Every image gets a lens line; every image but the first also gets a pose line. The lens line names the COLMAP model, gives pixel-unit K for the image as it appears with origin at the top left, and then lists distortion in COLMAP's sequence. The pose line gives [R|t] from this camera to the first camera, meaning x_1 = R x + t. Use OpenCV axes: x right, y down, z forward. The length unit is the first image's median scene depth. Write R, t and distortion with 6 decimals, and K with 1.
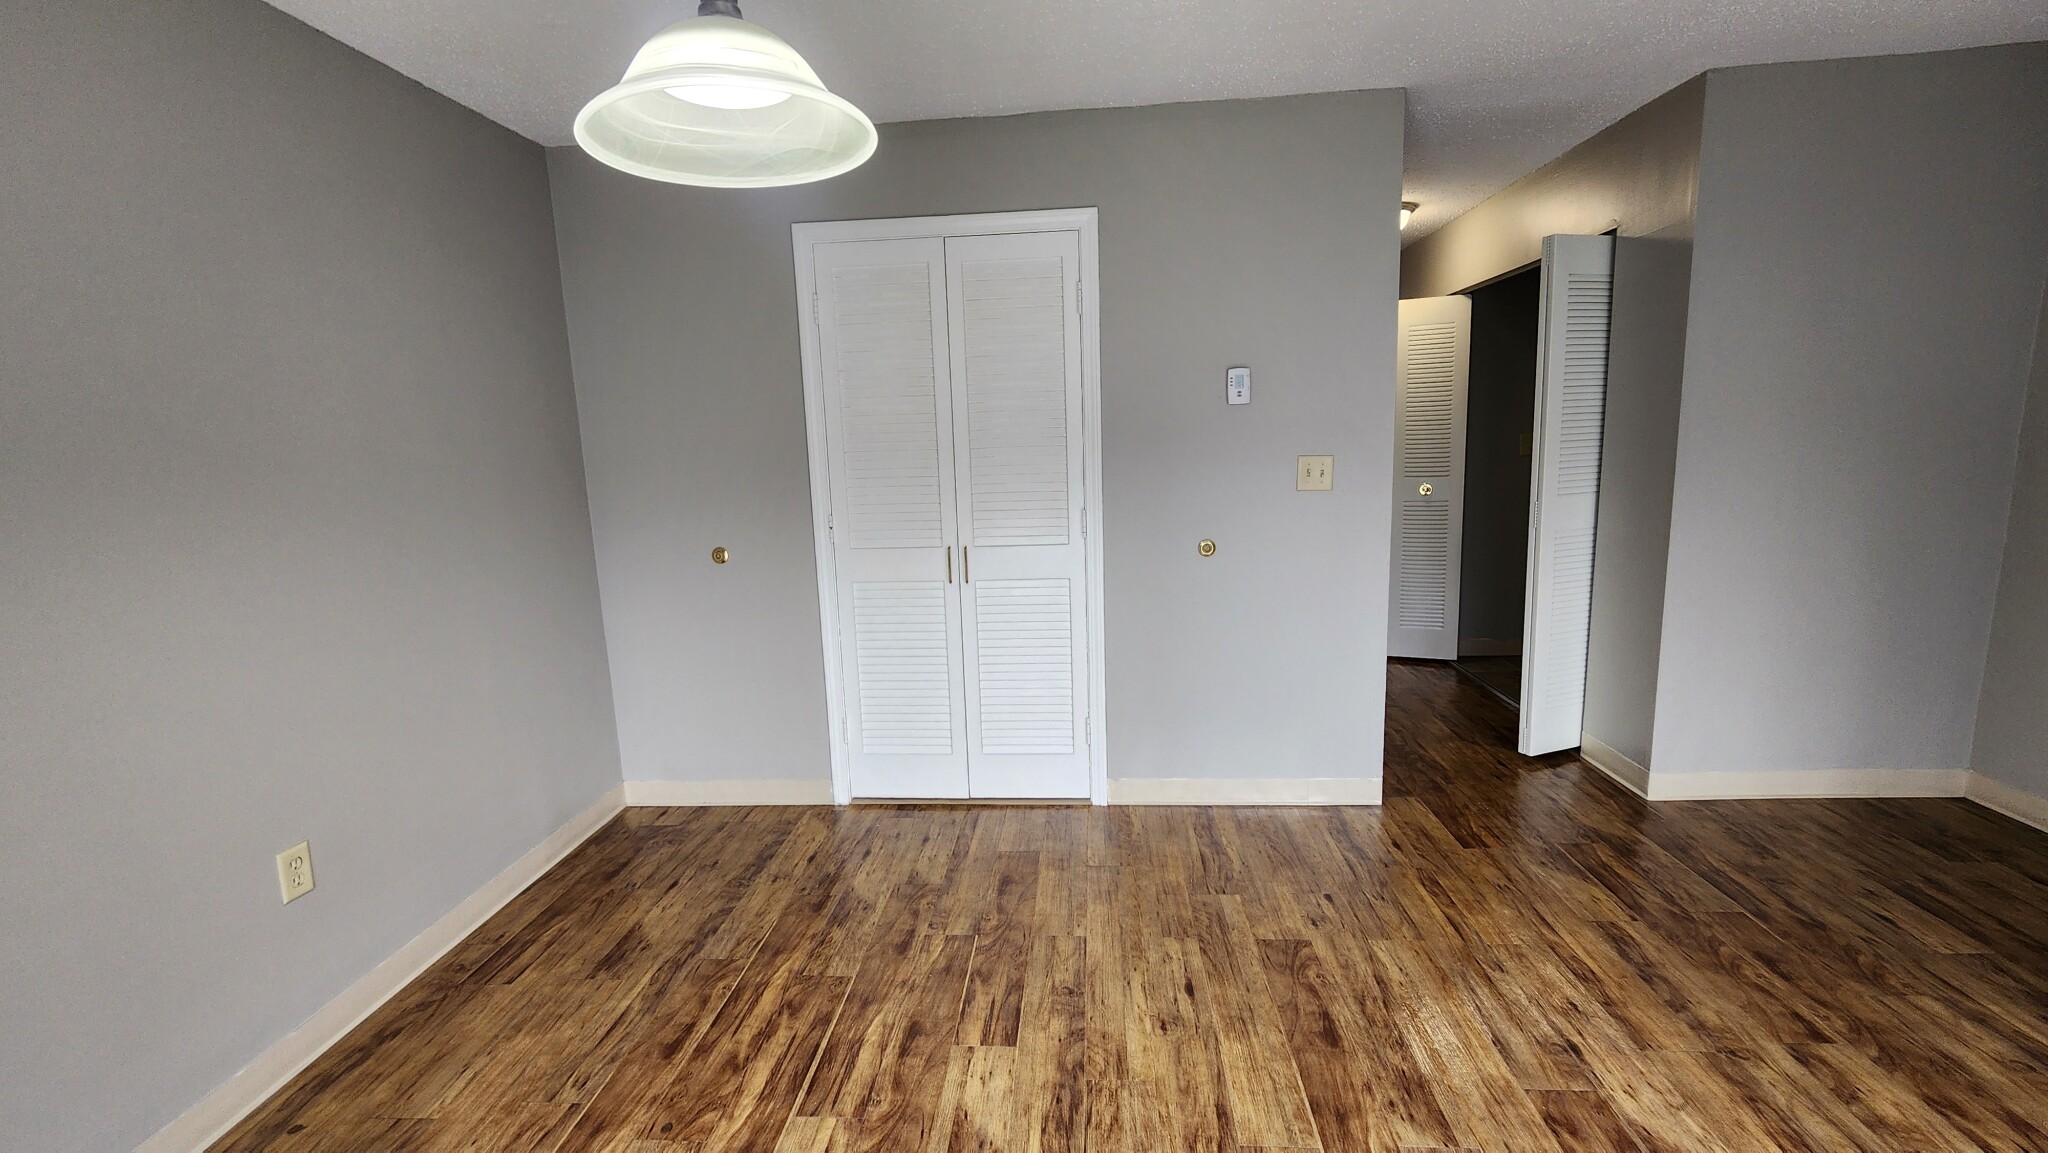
lens RADIAL K [[842.9, 0, 1030.4], [0, 842.9, 569.4], [0, 0, 1]] dist [0.001073, 0.000042]
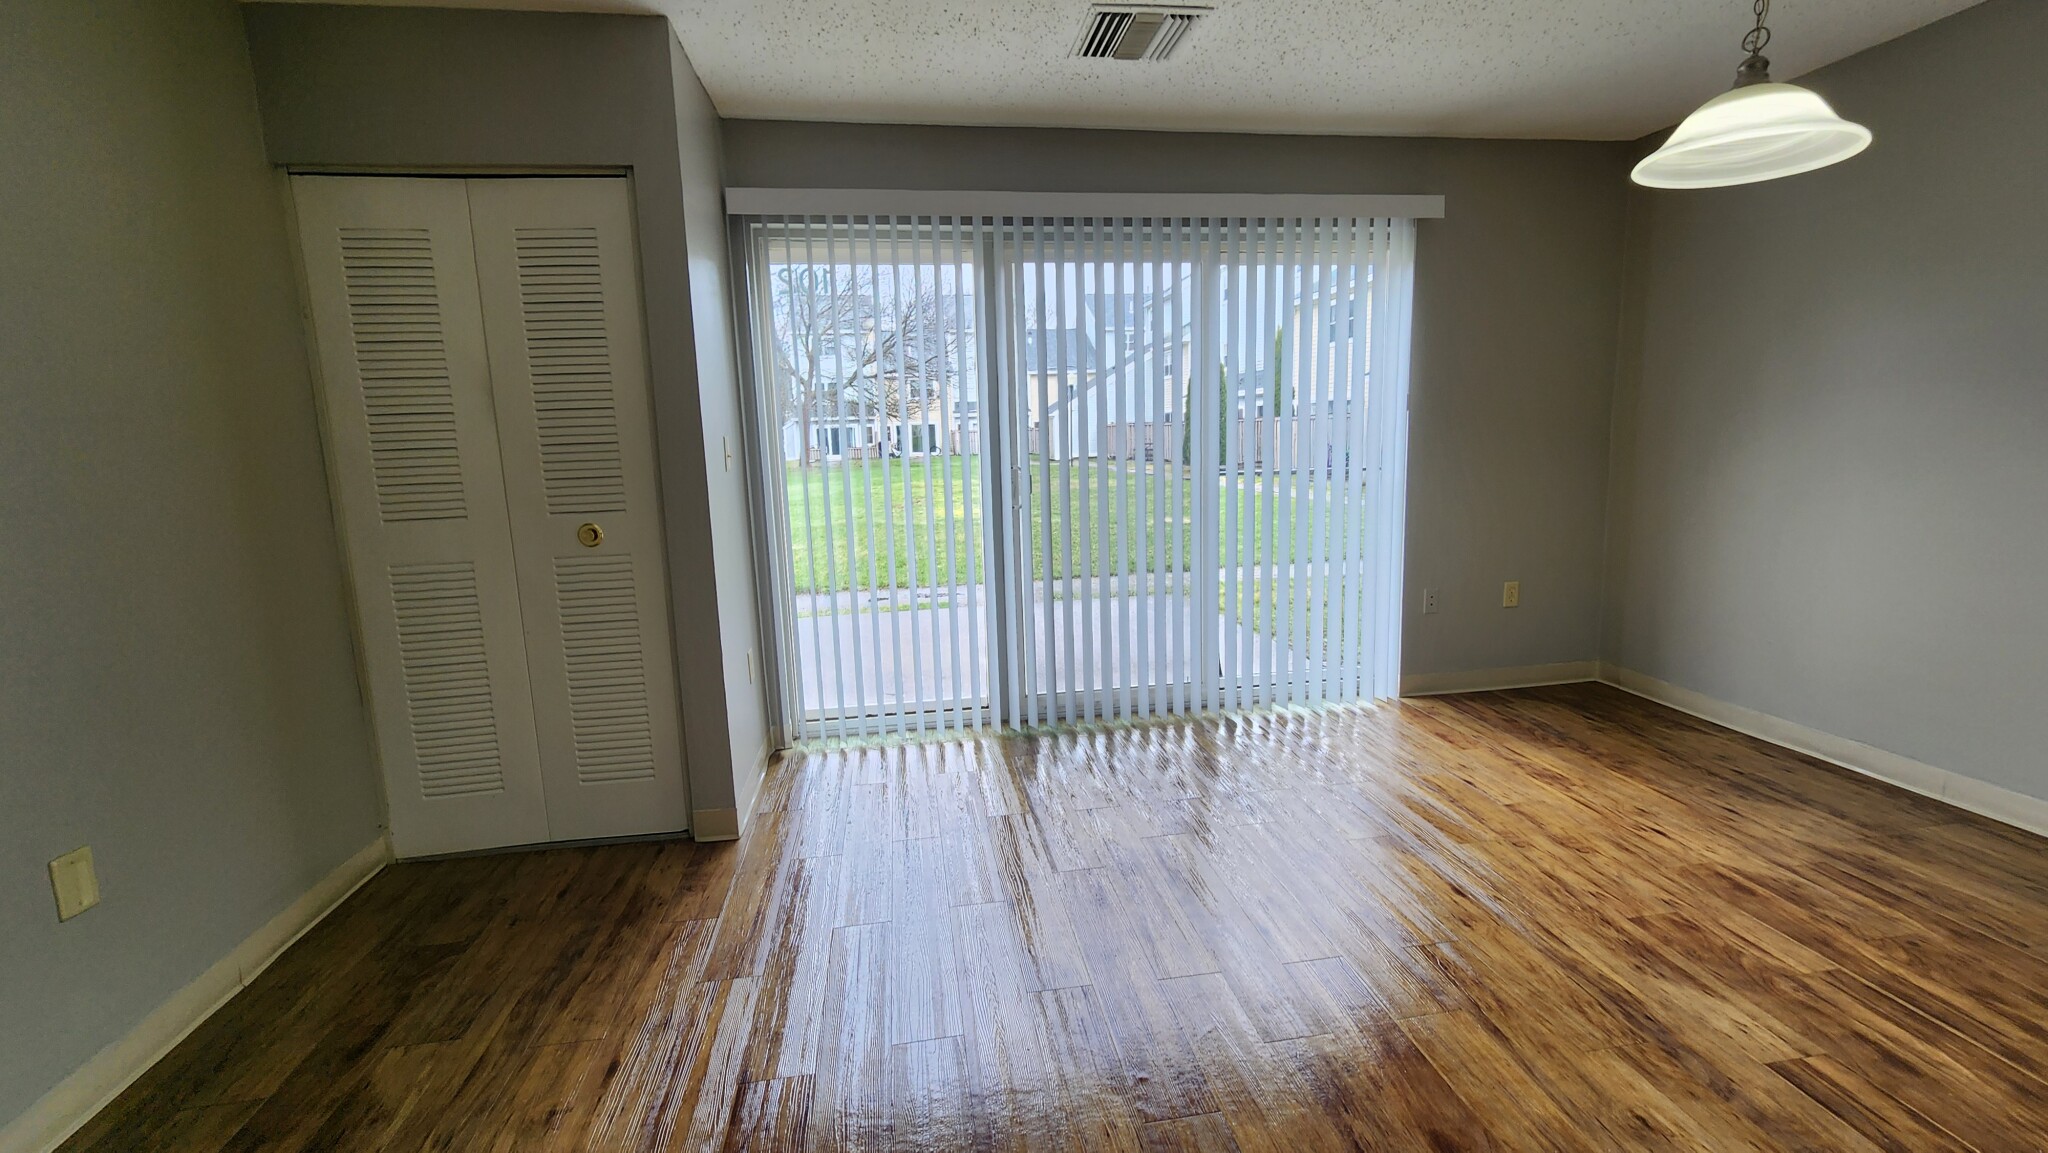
lens RADIAL K [[866.0, 0, 1021.2], [0, 866.0, 548.6], [0, 0, 1]] dist [0.002467, 0.000339]
pose [[-0.972160, 0.097675, -0.212988, 0.821192], [0.030141, 0.953552, 0.299717, -0.206642], [0.232370, 0.284954, -0.929949, 1.448170]]
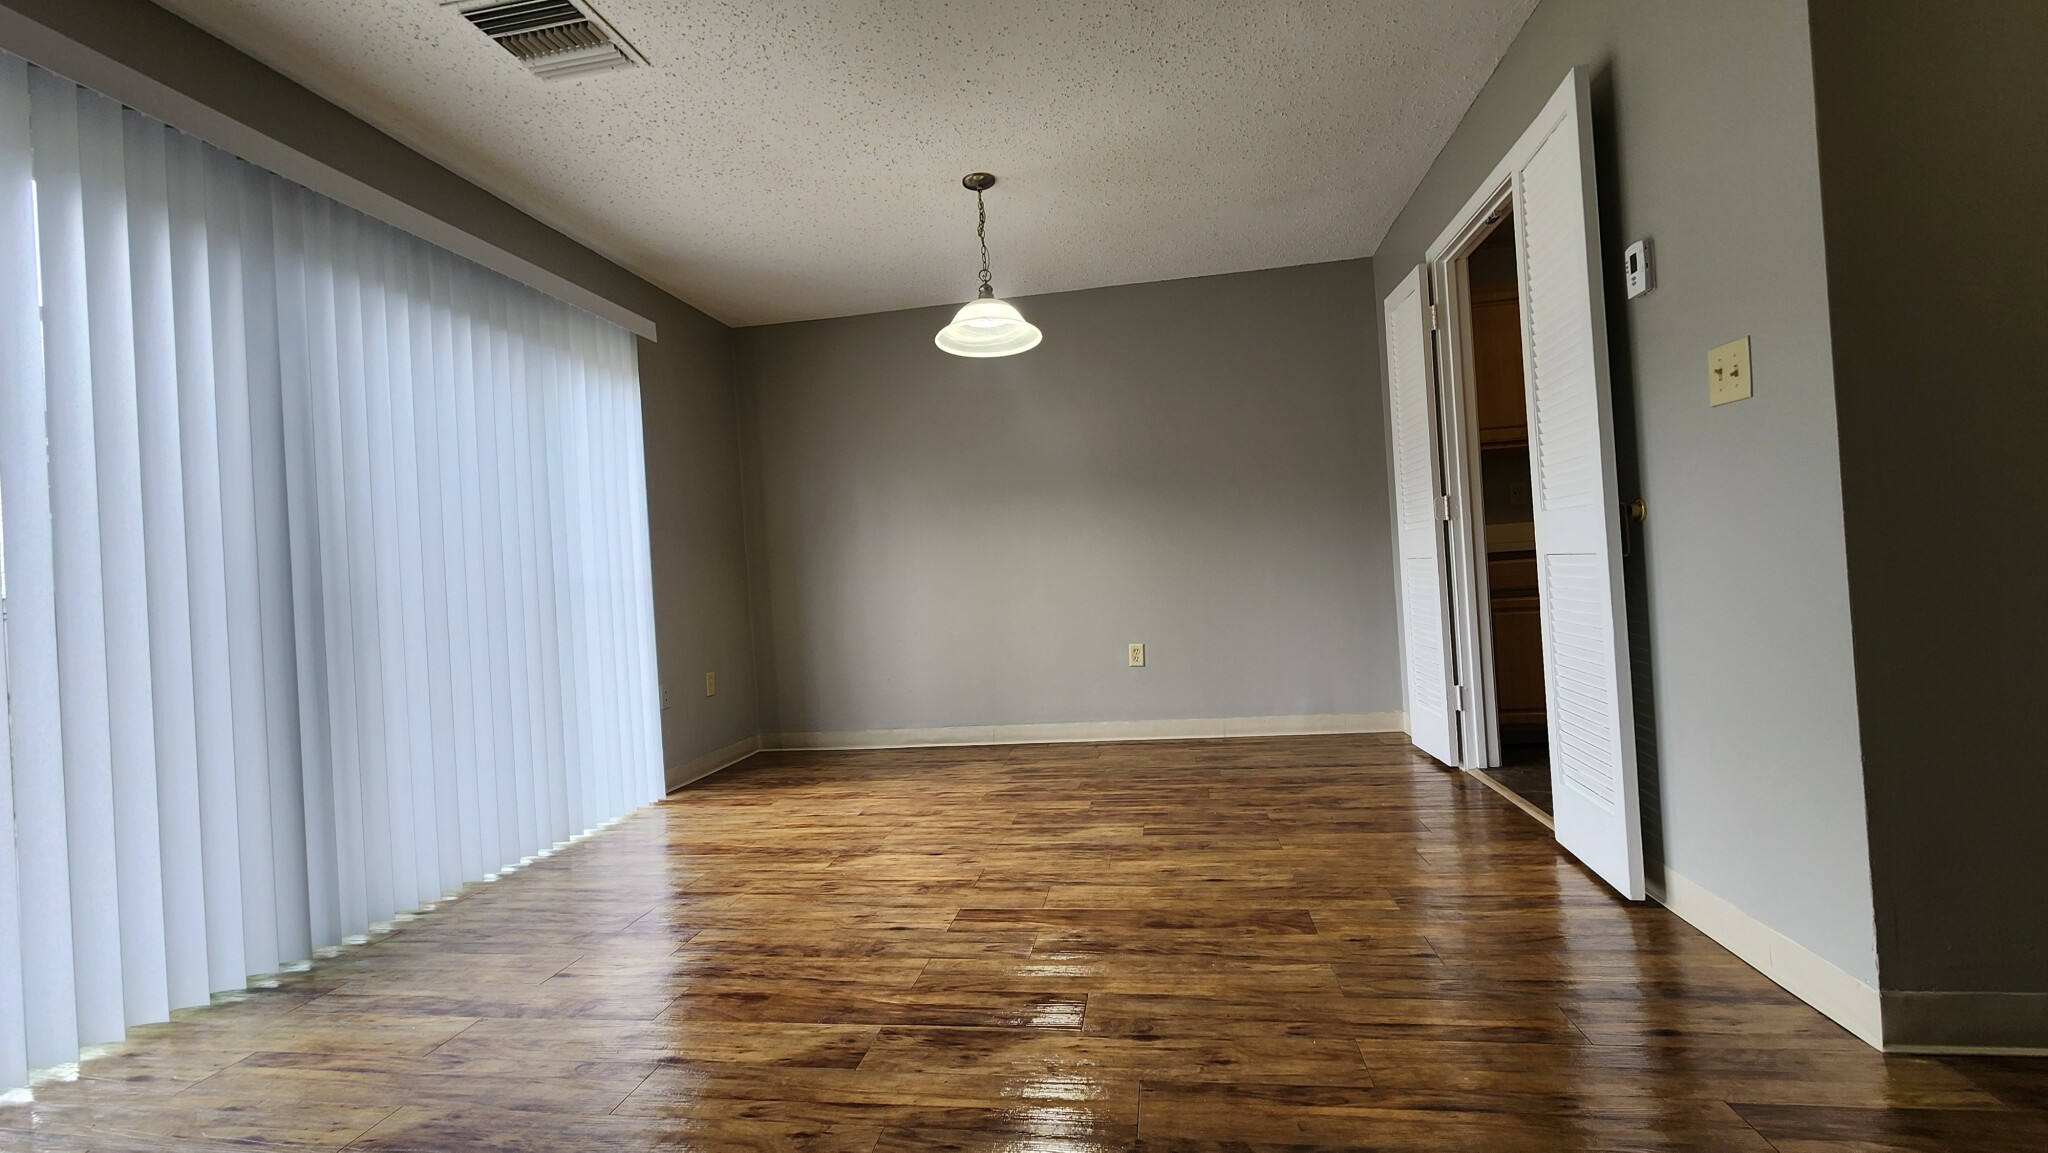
lens RADIAL K [[842.9, 0, 1030.4], [0, 842.9, 569.4], [0, 0, 1]] dist [0.001073, 0.000042]
pose [[-0.084115, 0.028397, -0.996051, 1.407790], [-0.094847, 0.994827, 0.036371, 0.068234], [0.991932, 0.097532, -0.080987, 0.852985]]
